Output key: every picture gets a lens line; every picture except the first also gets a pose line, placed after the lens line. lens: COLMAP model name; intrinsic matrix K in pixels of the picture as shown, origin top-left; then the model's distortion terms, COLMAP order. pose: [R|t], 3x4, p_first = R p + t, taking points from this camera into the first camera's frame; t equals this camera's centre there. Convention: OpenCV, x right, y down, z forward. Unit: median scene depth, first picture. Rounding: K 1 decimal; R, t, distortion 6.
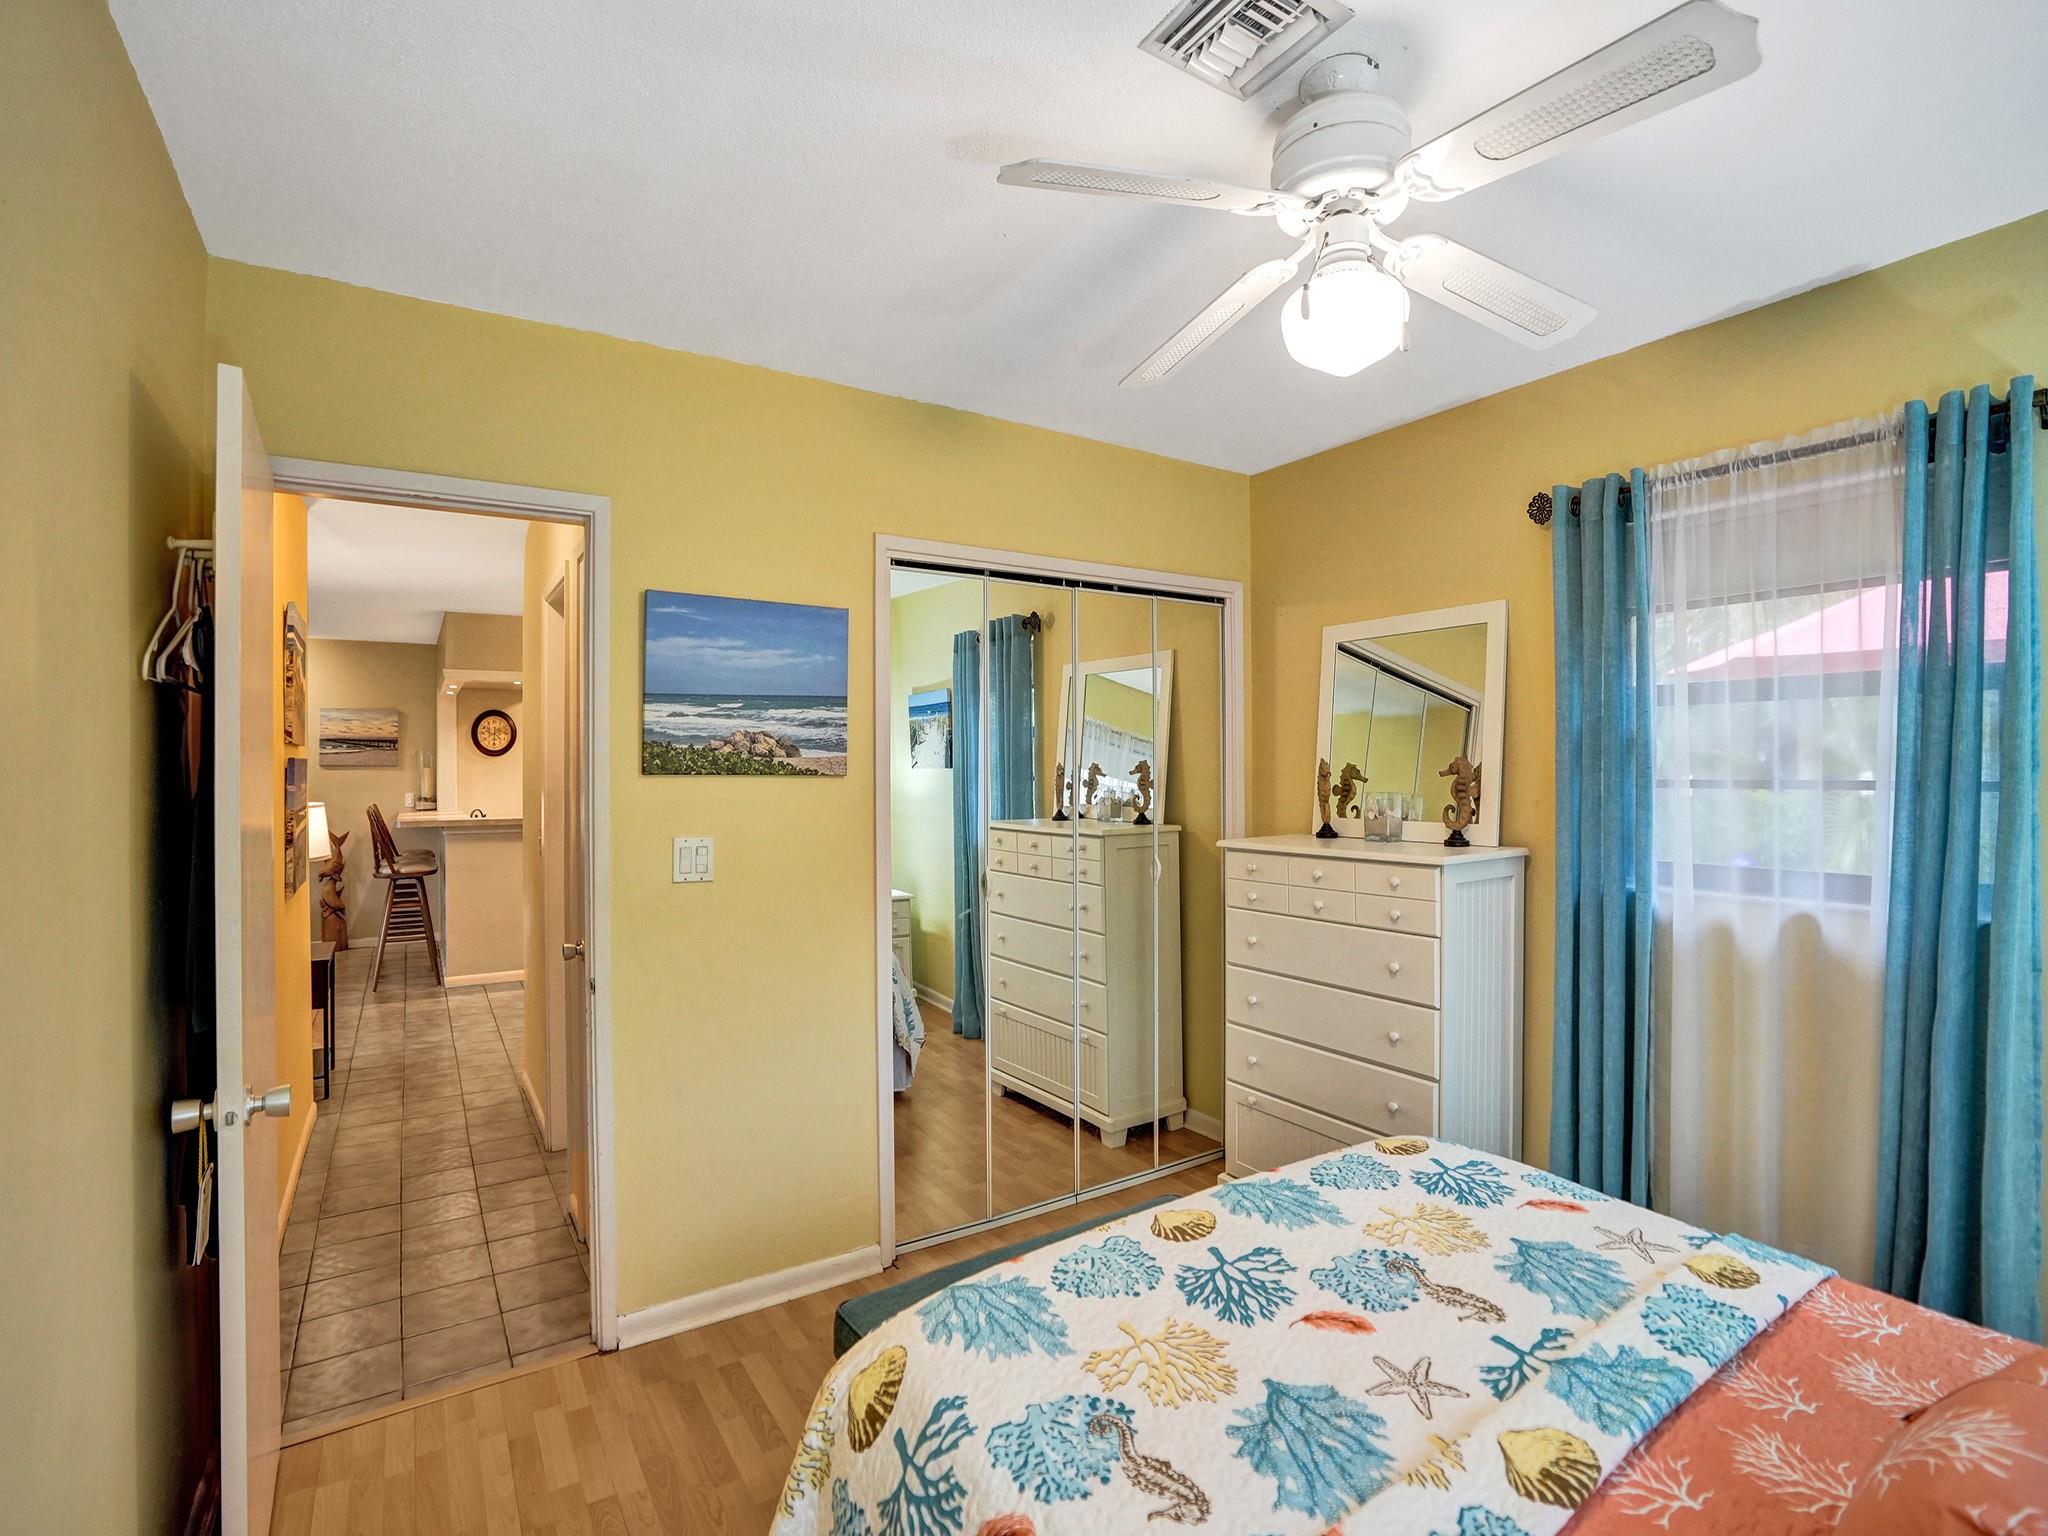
lens RADIAL K [[976.9, 0, 1026.3], [0, 976.9, 763.5], [0, 0, 1]] dist [-0.073707, 0.032281]
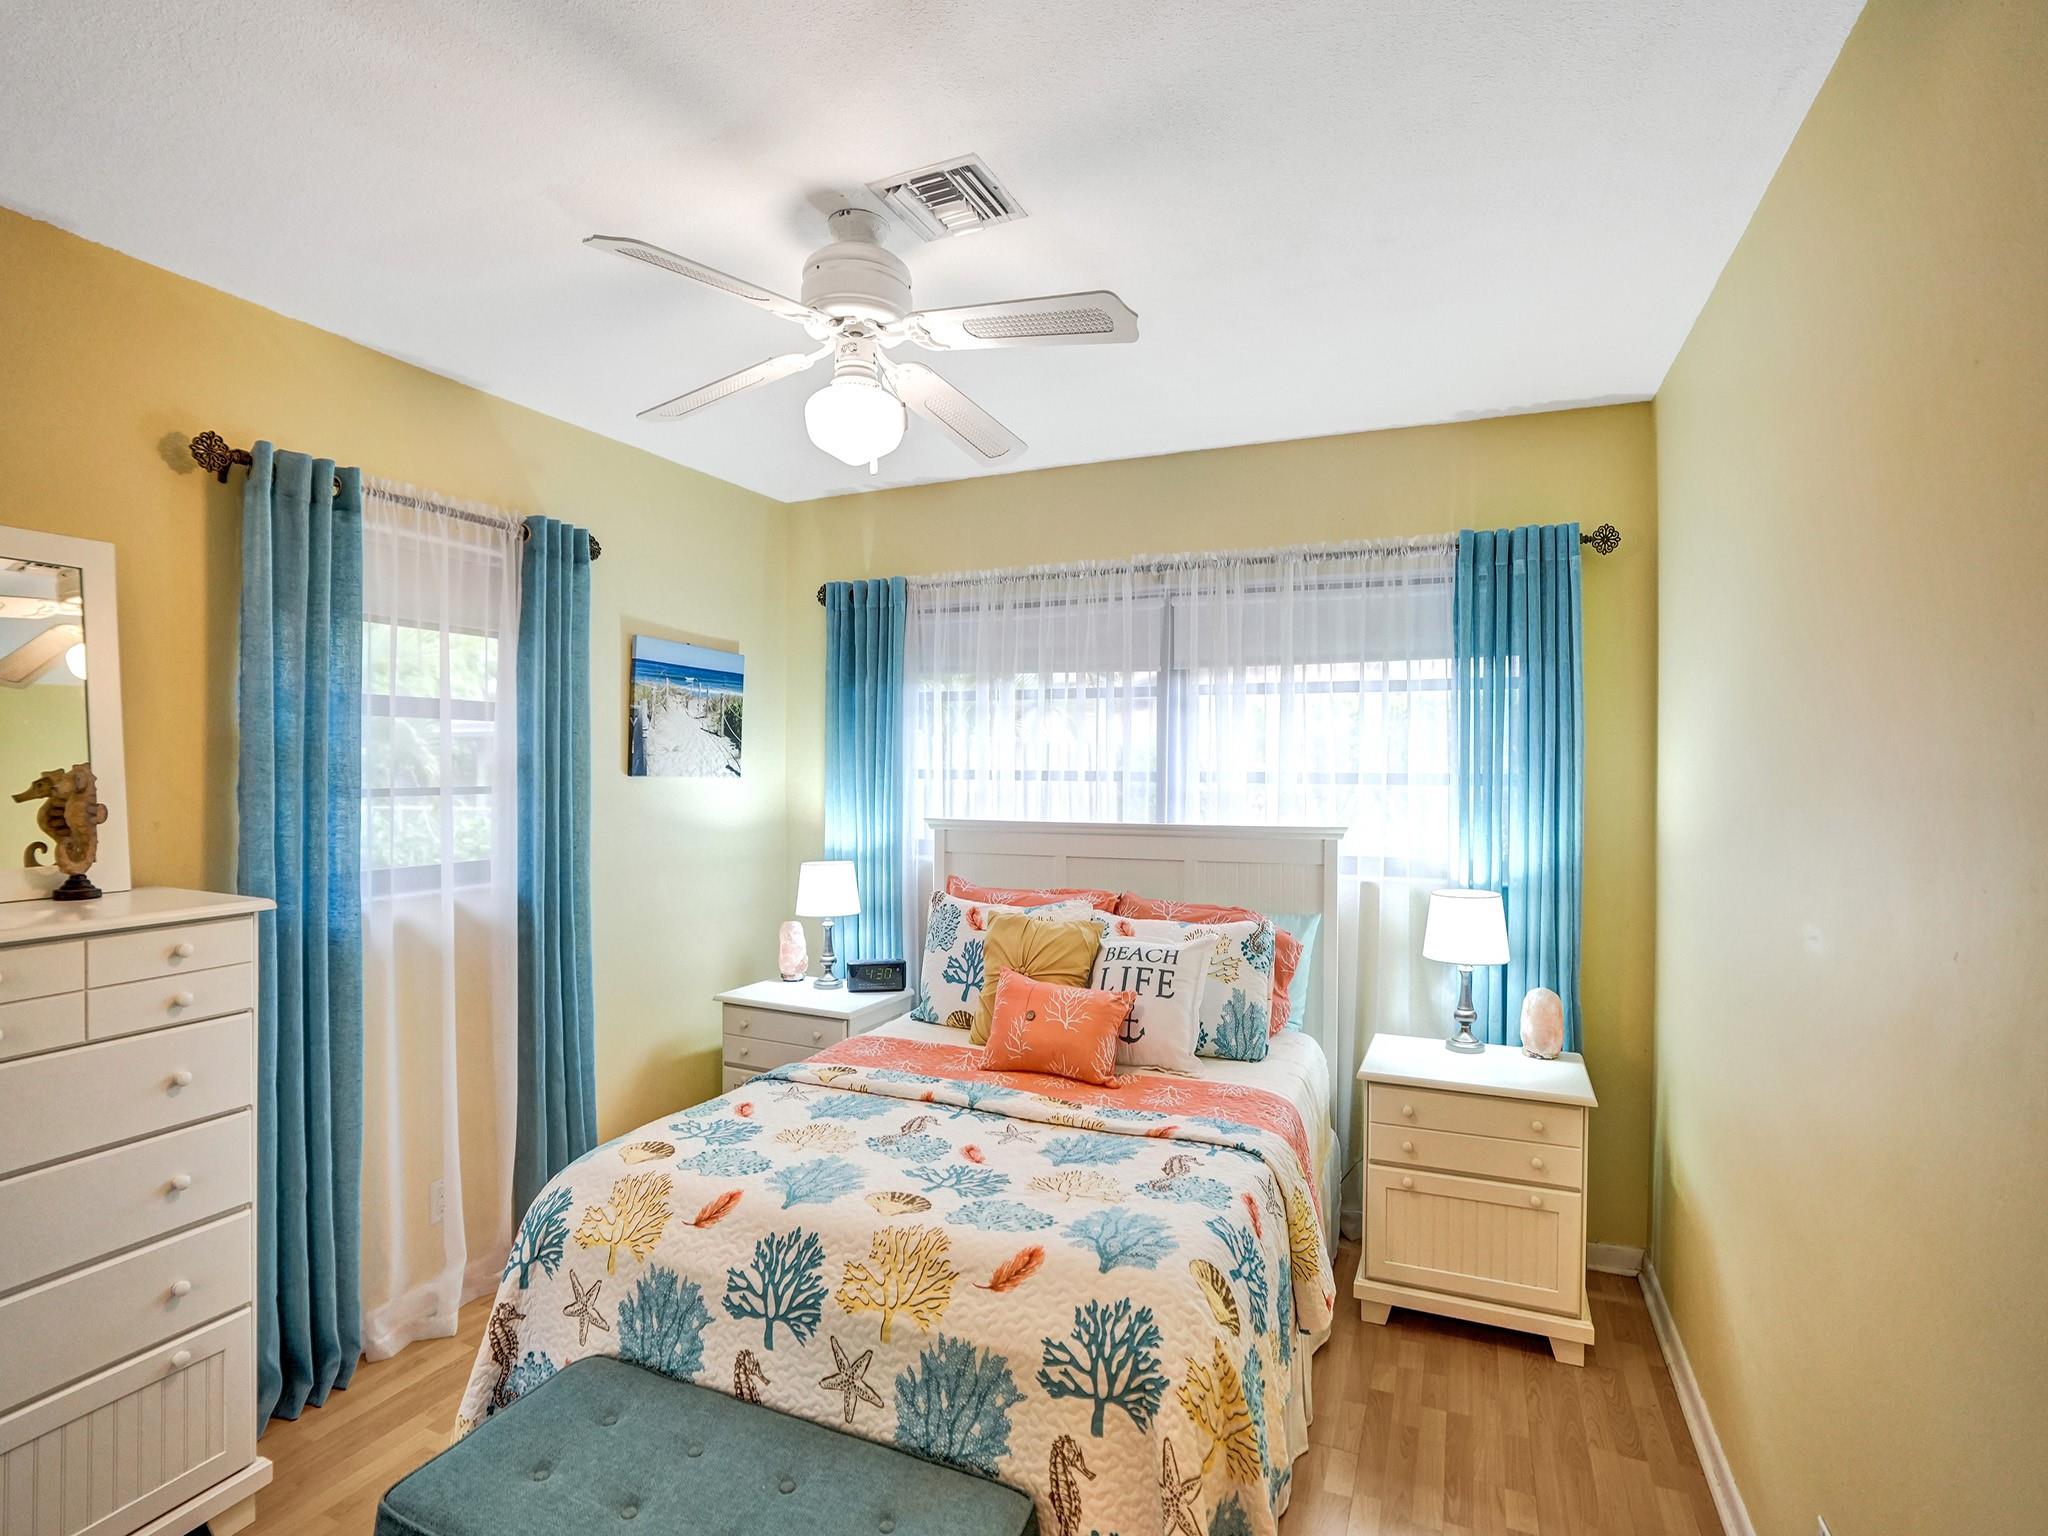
lens RADIAL K [[989.5, 0, 1024.0], [0, 989.5, 768.0], [0, 0, 1]] dist [-0.078241, 0.034075]
pose [[-0.546668, 0.002952, 0.837345, -0.735507], [-0.005903, 0.999955, -0.007379, -0.003177], [-0.837329, -0.008976, -0.546626, 1.310438]]
